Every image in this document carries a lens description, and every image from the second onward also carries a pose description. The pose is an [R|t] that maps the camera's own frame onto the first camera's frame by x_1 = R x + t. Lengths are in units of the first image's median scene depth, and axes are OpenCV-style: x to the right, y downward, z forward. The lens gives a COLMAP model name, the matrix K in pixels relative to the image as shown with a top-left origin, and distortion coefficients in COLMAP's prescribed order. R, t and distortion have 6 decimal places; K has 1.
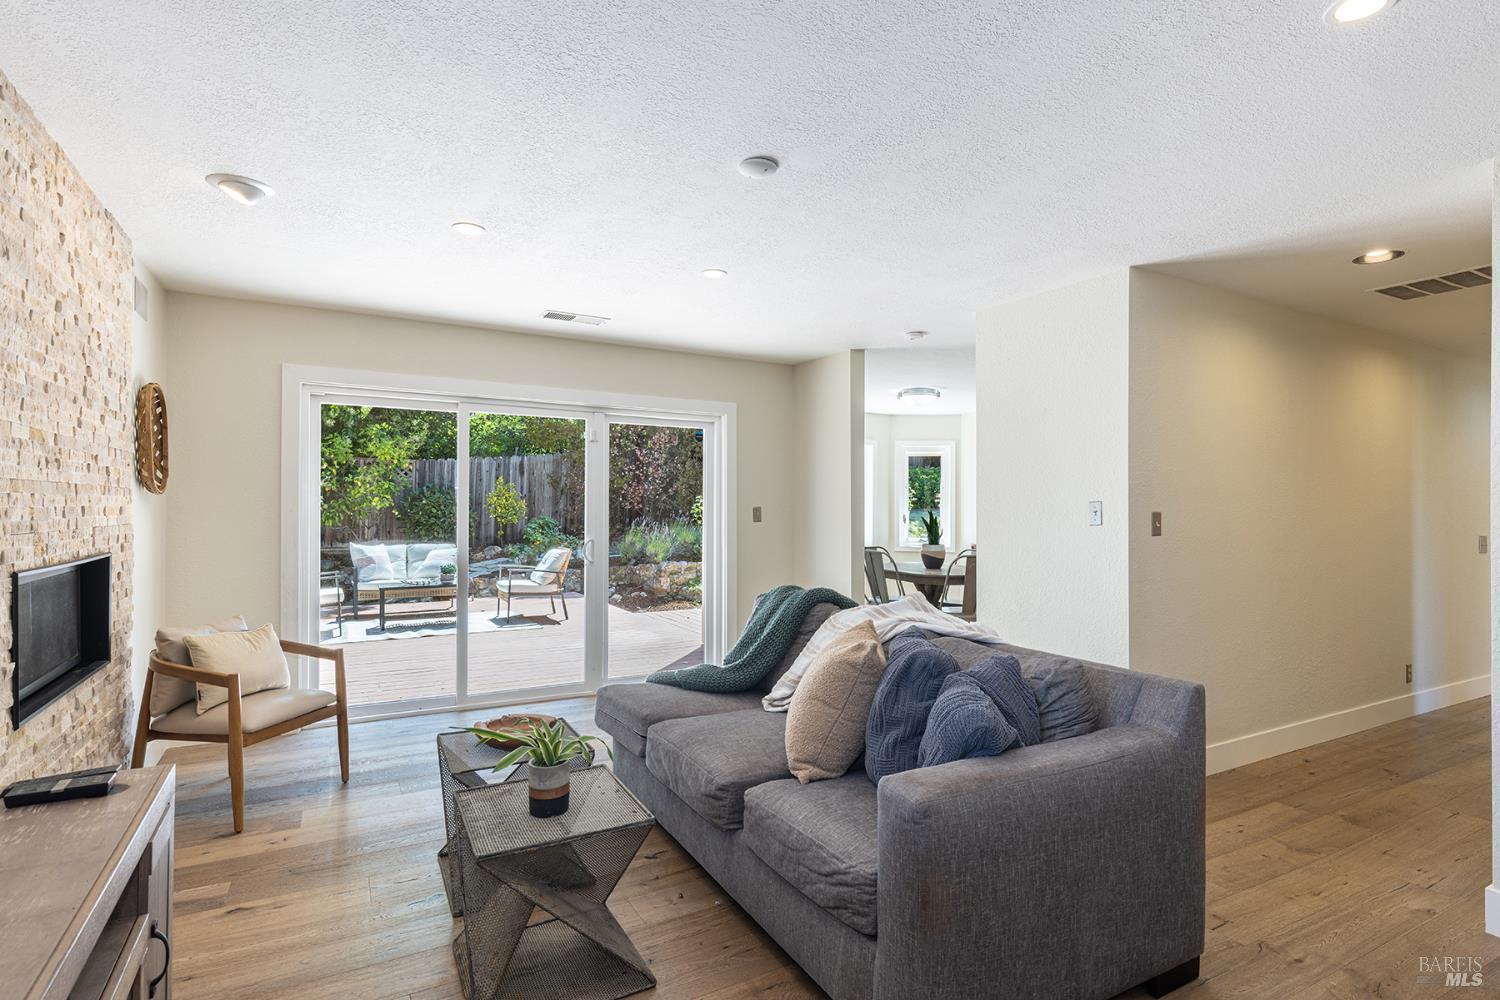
lens RADIAL K [[748.1, 0, 761.9], [0, 748.1, 502.6], [0, 0, 1]] dist [0.004270, 0.000521]
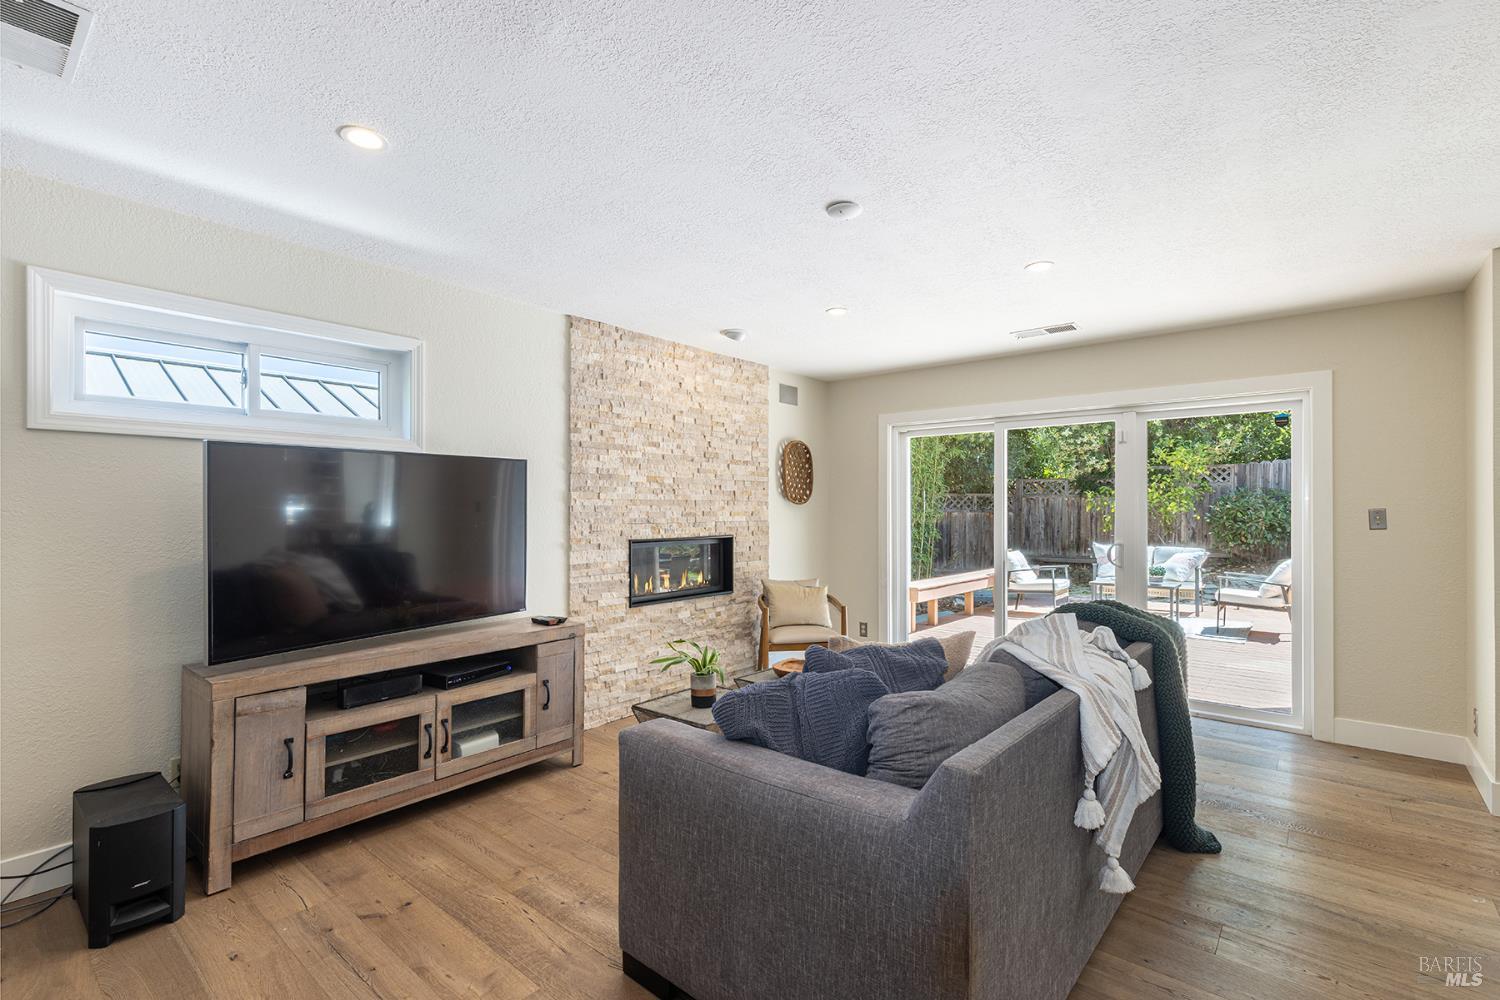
lens RADIAL K [[676.7, 0, 759.6], [0, 676.7, 509.0], [0, 0, 1]] dist [0.004428, 0.001229]
pose [[0.350393, -0.006918, -0.936577, 0.249324], [0.007381, 0.999962, -0.004625, 0.002818], [0.936574, -0.005292, 0.350430, 0.141978]]
